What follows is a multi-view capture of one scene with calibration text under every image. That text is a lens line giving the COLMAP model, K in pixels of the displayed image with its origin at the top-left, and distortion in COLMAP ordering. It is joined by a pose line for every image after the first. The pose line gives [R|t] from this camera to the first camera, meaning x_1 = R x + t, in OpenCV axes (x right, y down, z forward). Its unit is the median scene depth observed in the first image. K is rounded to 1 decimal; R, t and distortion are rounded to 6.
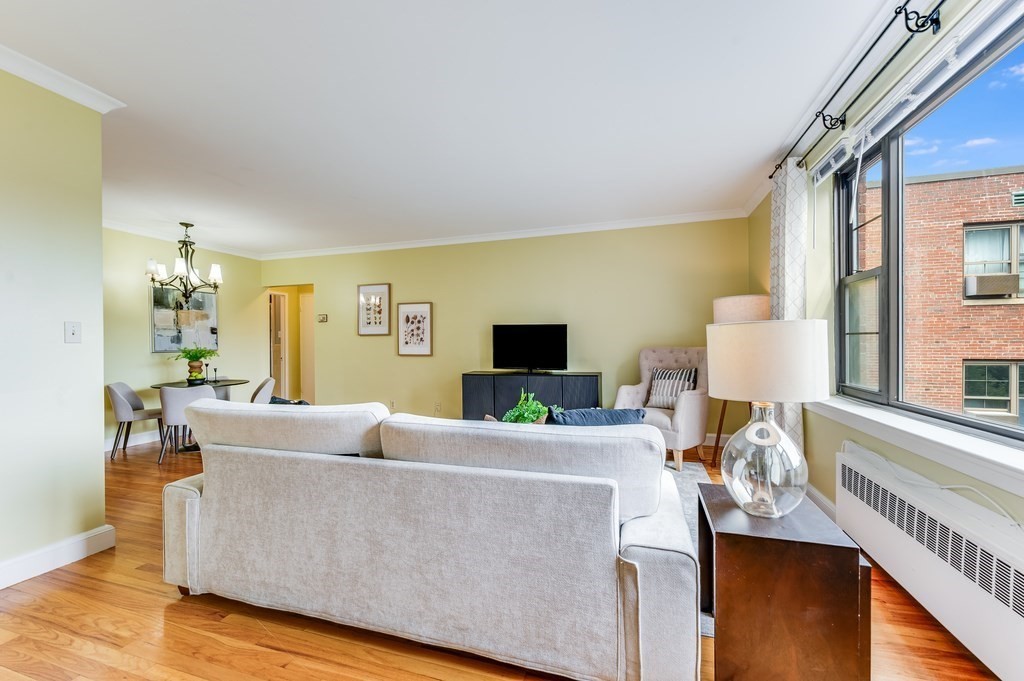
lens RADIAL K [[408.3, 0, 510.8], [0, 408.3, 345.1], [0, 0, 1]] dist [-0.000703, -0.000010]
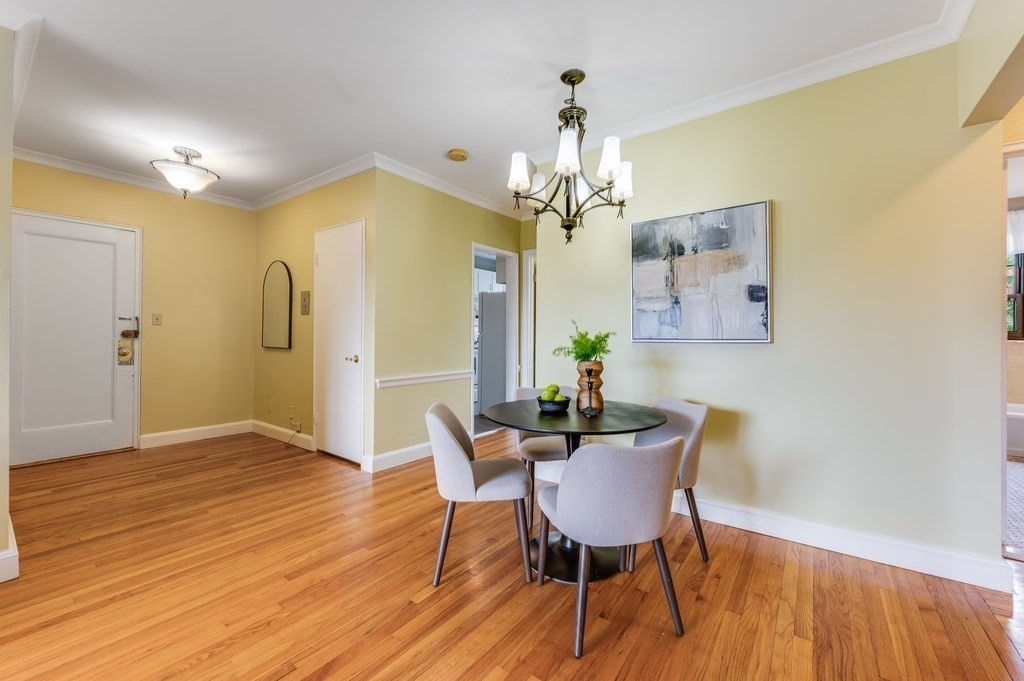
lens RADIAL K [[409.9, 0, 512.5], [0, 409.9, 334.3], [0, 0, 1]] dist [-0.000752, 0.000008]
pose [[-0.333227, 0.002993, -0.942842, -0.283440], [-0.005554, 0.999971, 0.005137, 0.005828], [0.942830, 0.006949, -0.333201, 0.999458]]
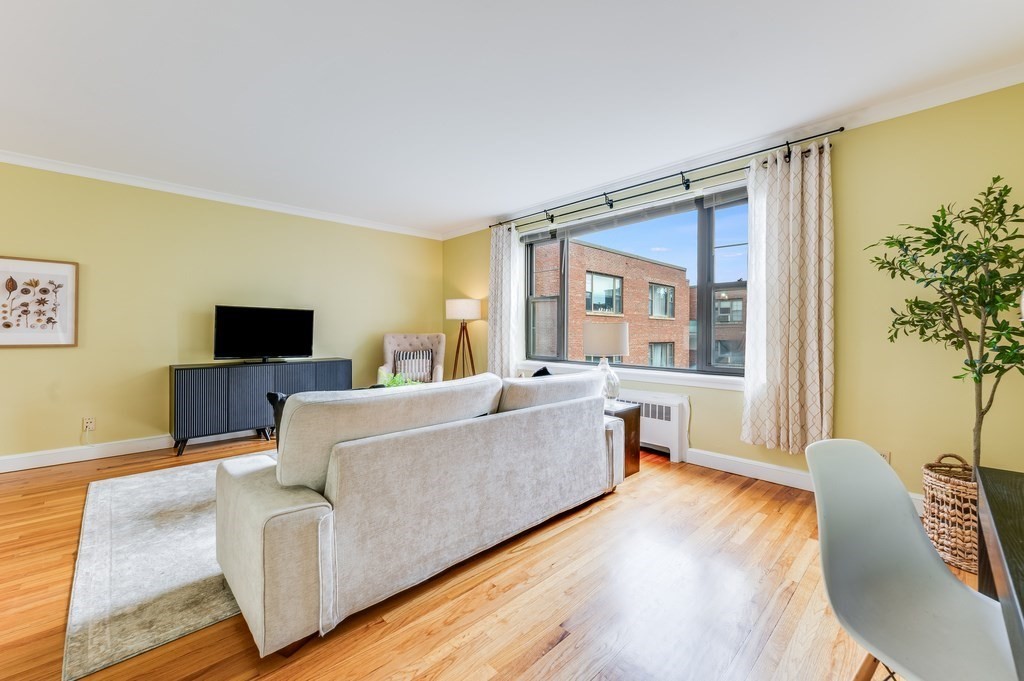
lens RADIAL K [[413.2, 0, 504.5], [0, 413.2, 328.9], [0, 0, 1]] dist [0.000071, 0.000121]
pose [[0.484056, 0.015260, 0.874904, -0.470835], [-0.003307, 0.999873, -0.015610, 0.007237], [-0.875031, 0.004663, 0.484045, 0.103383]]
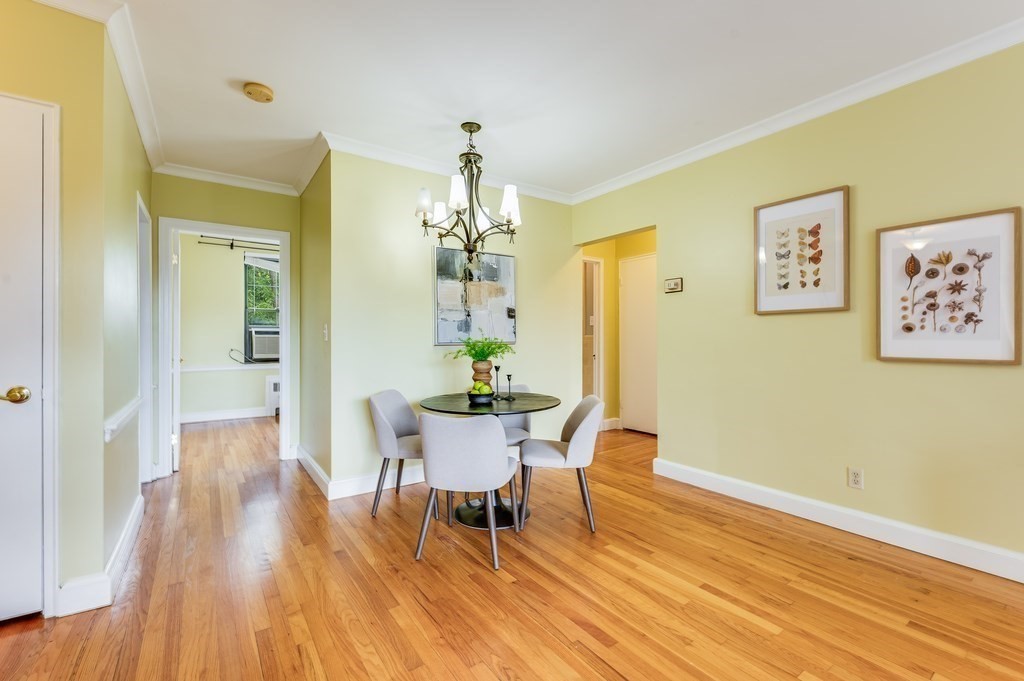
lens RADIAL K [[435.1, 0, 512.0], [0, 435.1, 340.5], [0, 0, 1]] dist [-0.002945, -0.000405]
pose [[0.796304, 0.005386, -0.604873, -0.336124], [-0.004567, 0.999985, 0.002892, 0.007308], [0.604880, 0.000460, 0.796317, 0.492028]]
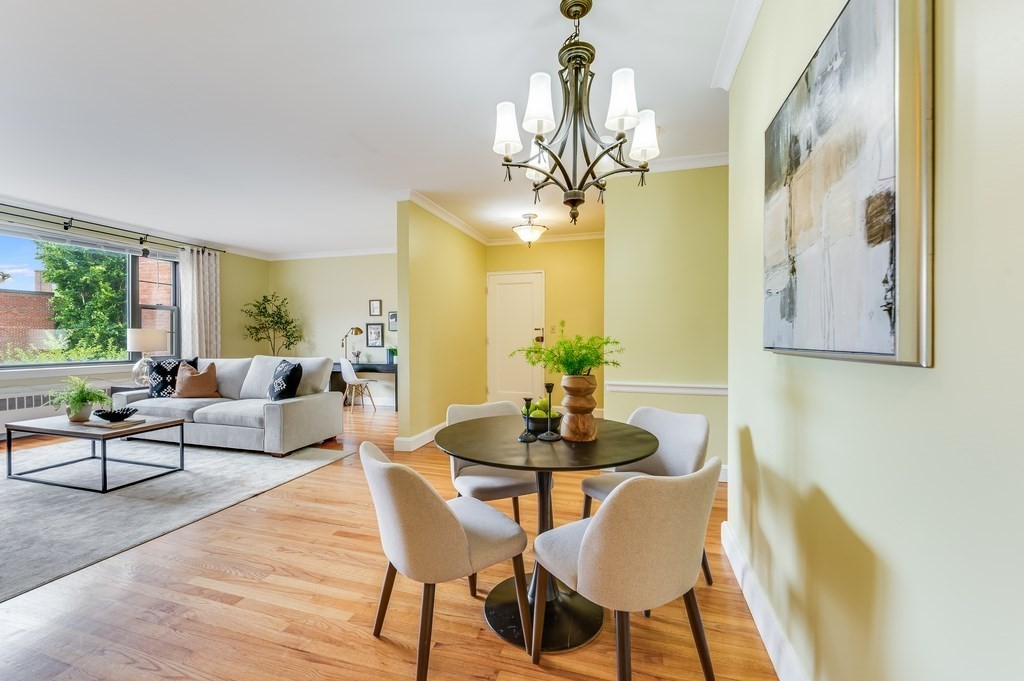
lens RADIAL K [[413.4, 0, 512.0], [0, 413.4, 340.5], [0, 0, 1]] dist [0.000089, 0.000160]
pose [[-0.999864, 0.004772, -0.015813, -0.662018], [0.004615, 0.999940, 0.009965, 0.005162], [0.015860, 0.009890, -0.999825, 1.259105]]
